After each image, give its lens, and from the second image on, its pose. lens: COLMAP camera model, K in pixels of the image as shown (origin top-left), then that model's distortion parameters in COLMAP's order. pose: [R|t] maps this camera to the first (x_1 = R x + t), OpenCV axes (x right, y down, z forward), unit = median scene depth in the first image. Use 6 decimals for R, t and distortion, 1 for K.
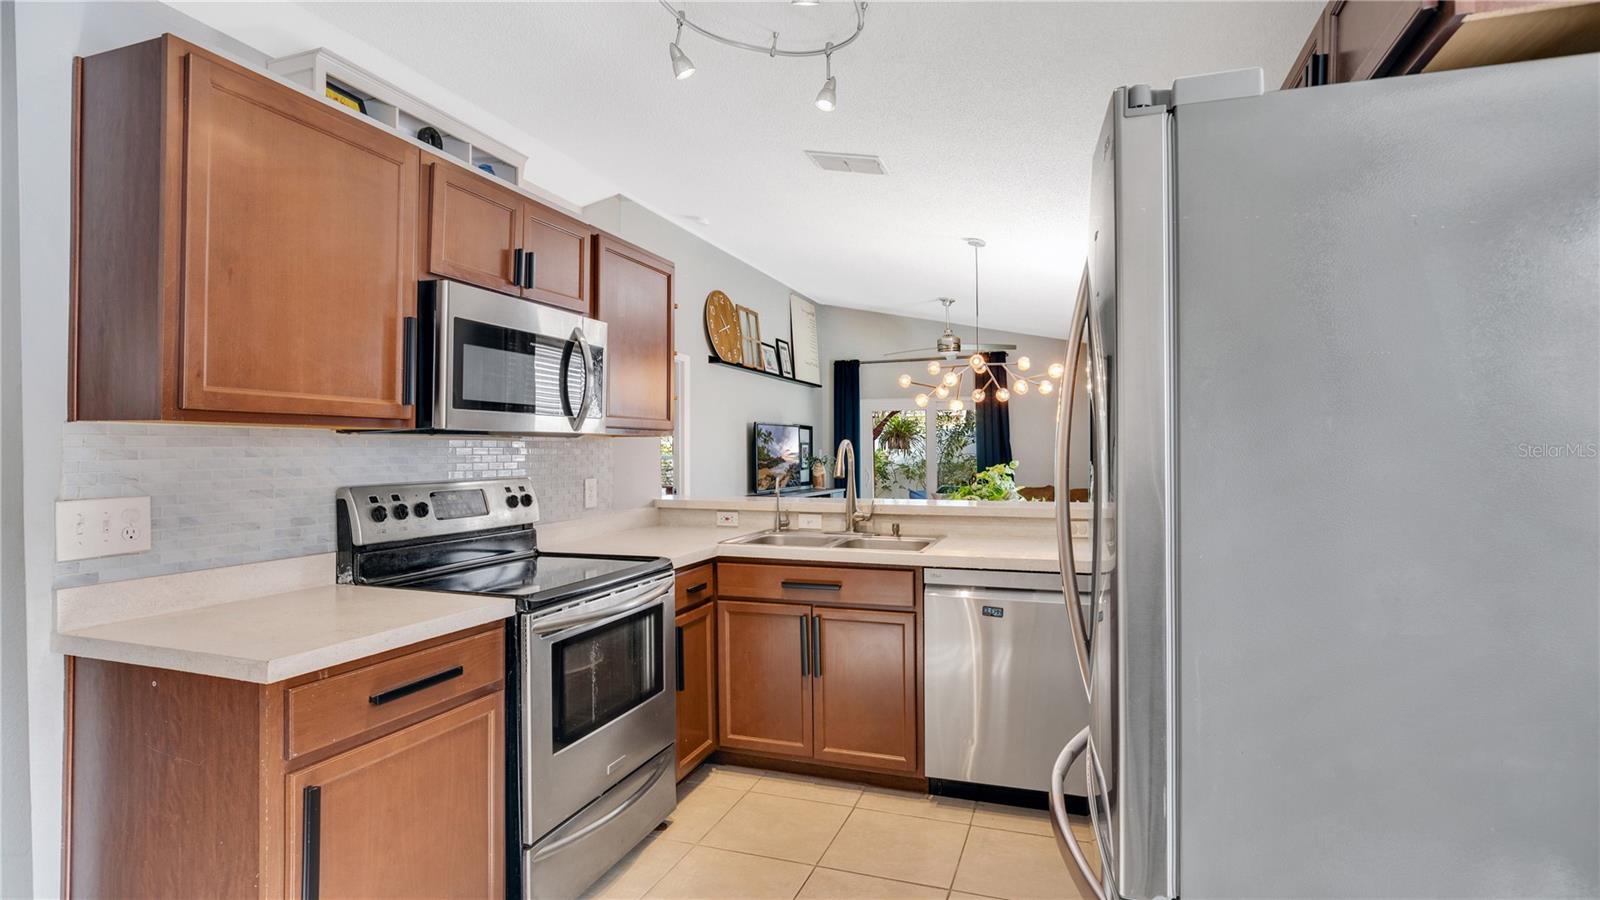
lens RADIAL K [[771.6, 0, 823.5], [0, 771.6, 454.9], [0, 0, 1]] dist [-0.012873, -0.000079]
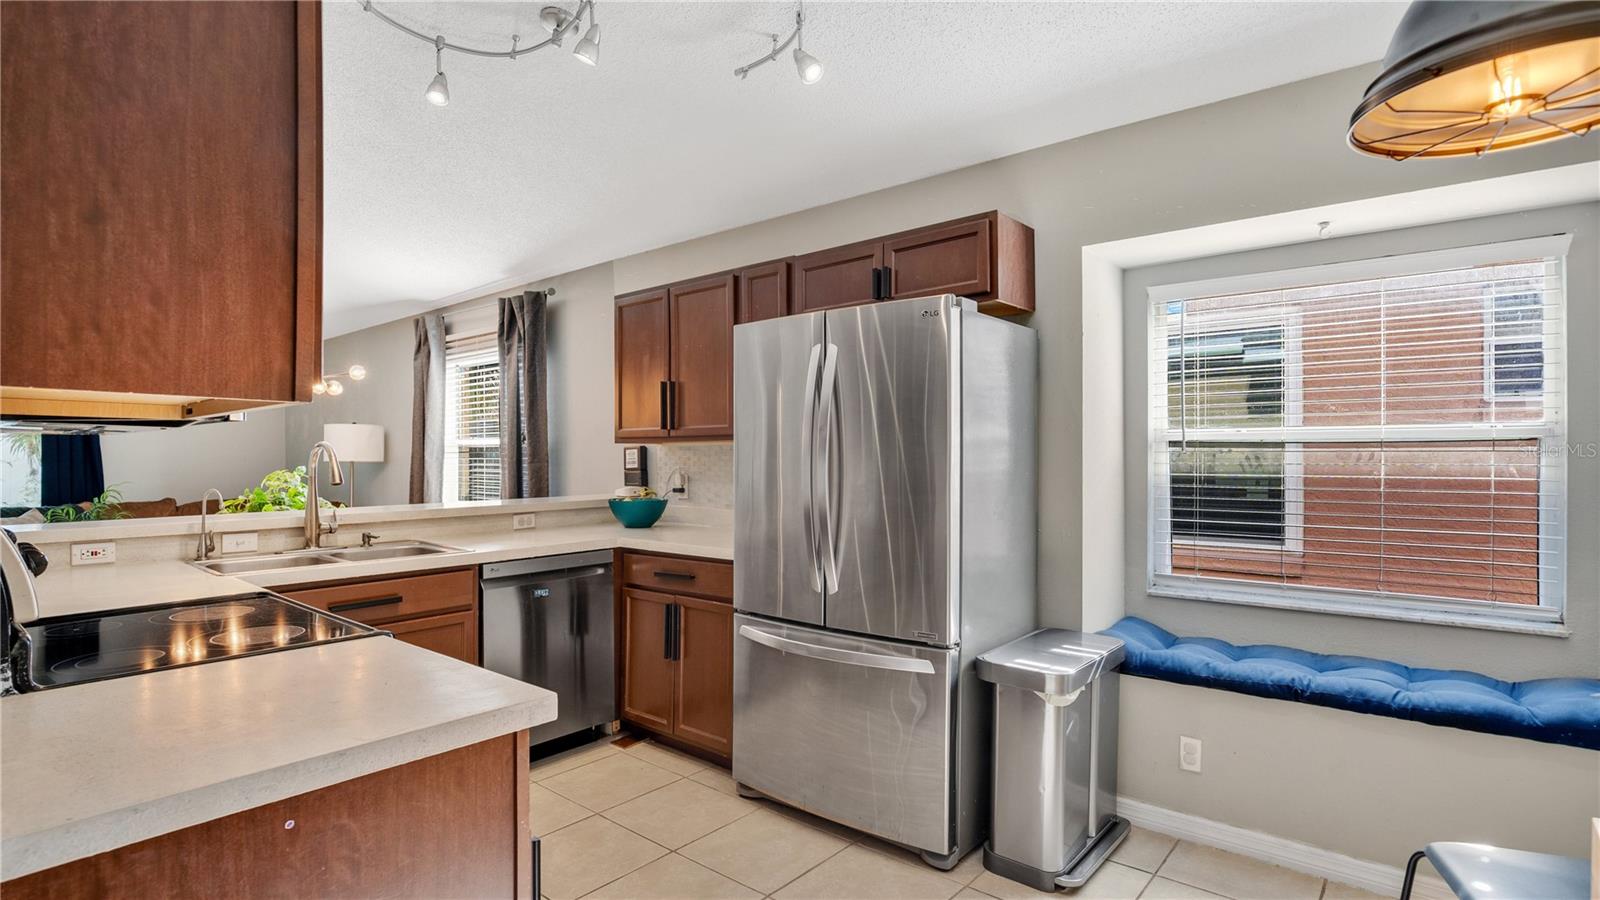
lens RADIAL K [[771.6, 0, 823.5], [0, 771.6, 454.9], [0, 0, 1]] dist [-0.012873, -0.000079]
pose [[0.340217, -0.000377, 0.940347, -0.238465], [0.007521, 0.999969, -0.002320, 0.000735], [-0.940317, 0.007862, 0.340209, 0.068636]]
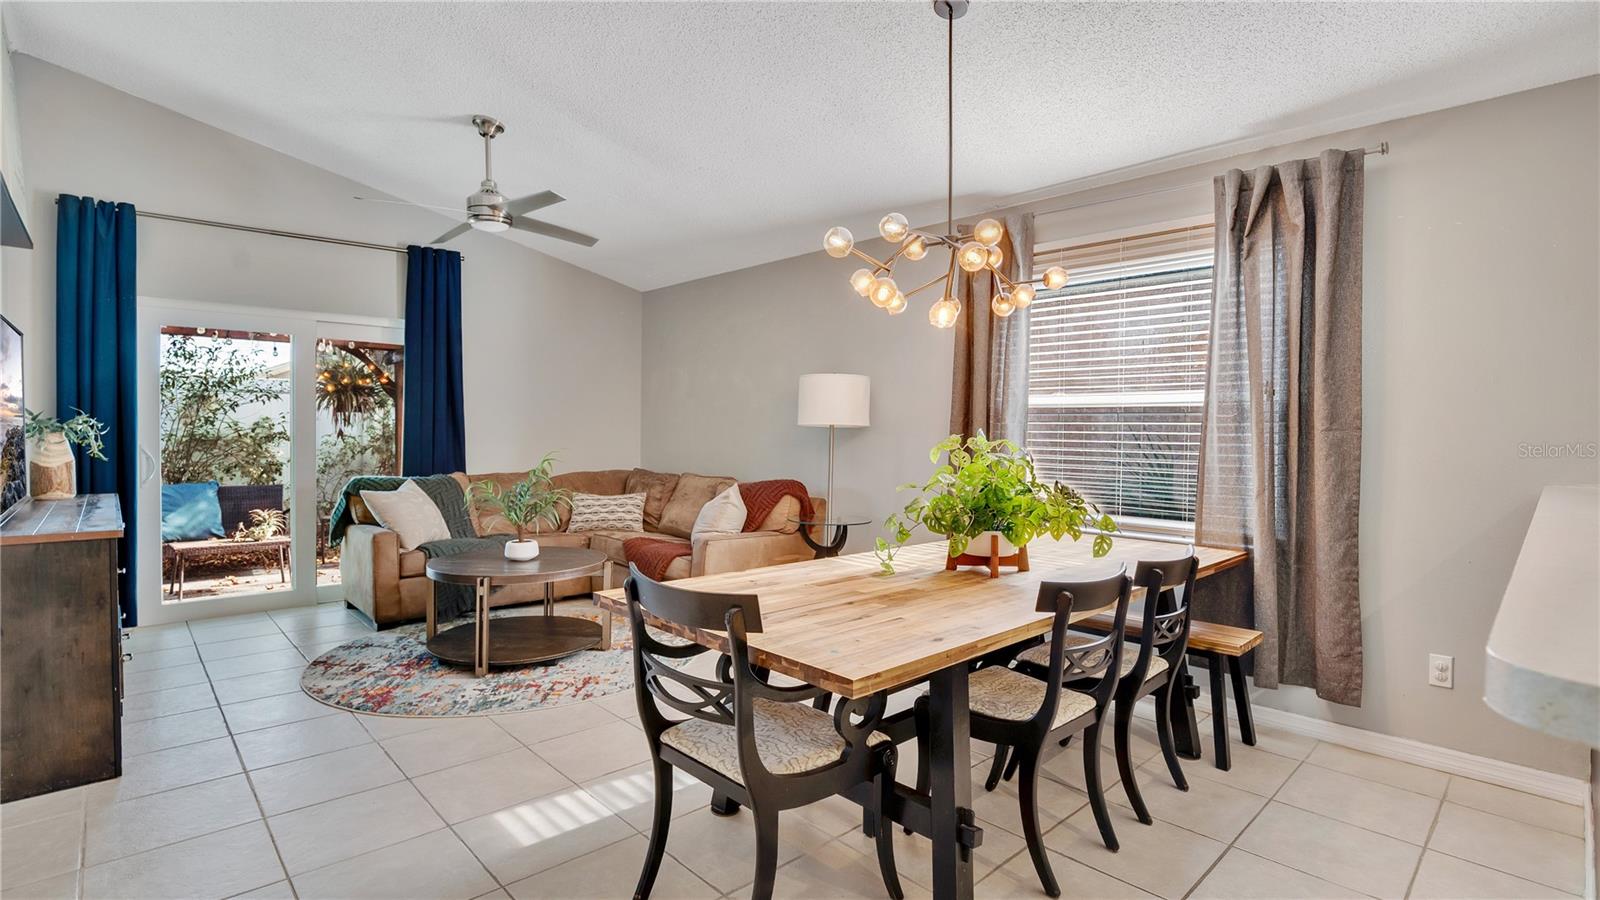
lens RADIAL K [[740.5, 0, 806.9], [0, 740.5, 453.3], [0, 0, 1]] dist [-0.041758, 0.008941]
pose [[0.462114, -0.020972, 0.886572, -0.174961], [-0.008926, 0.999560, 0.028297, 0.006914], [-0.886776, -0.020990, 0.461723, 0.540046]]
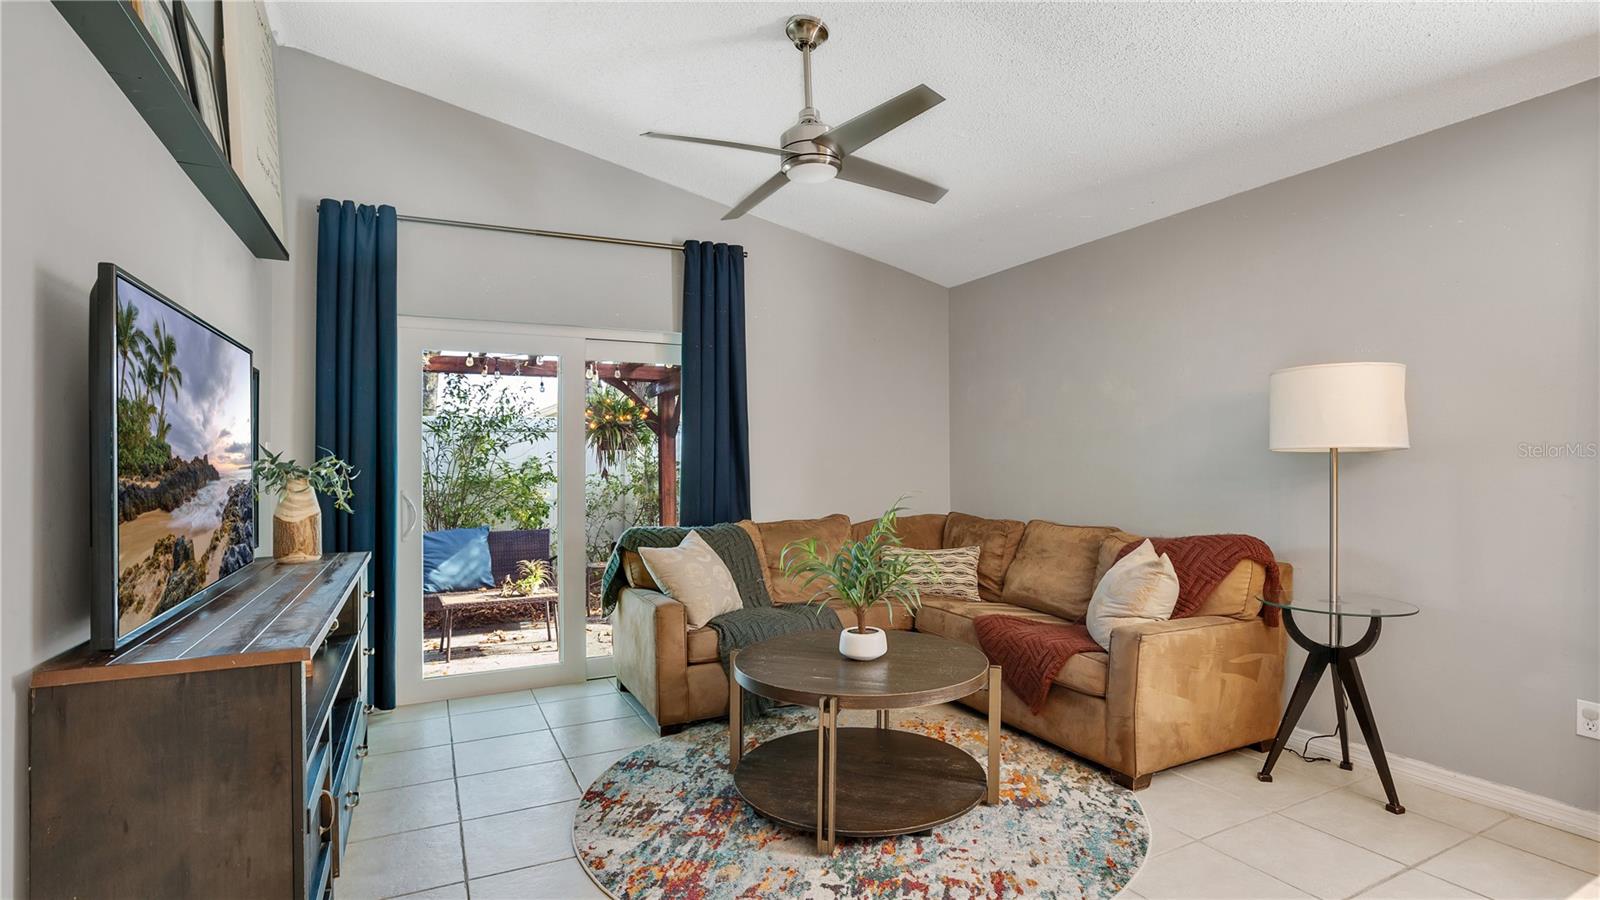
lens RADIAL K [[749.6, 0, 808.6], [0, 749.6, 457.1], [0, 0, 1]] dist [-0.022583, 0.000710]
pose [[0.696566, 0.000427, 0.717493, -0.089921], [0.011057, 0.999875, -0.011330, 0.007077], [-0.717408, 0.015825, 0.696474, 0.711650]]
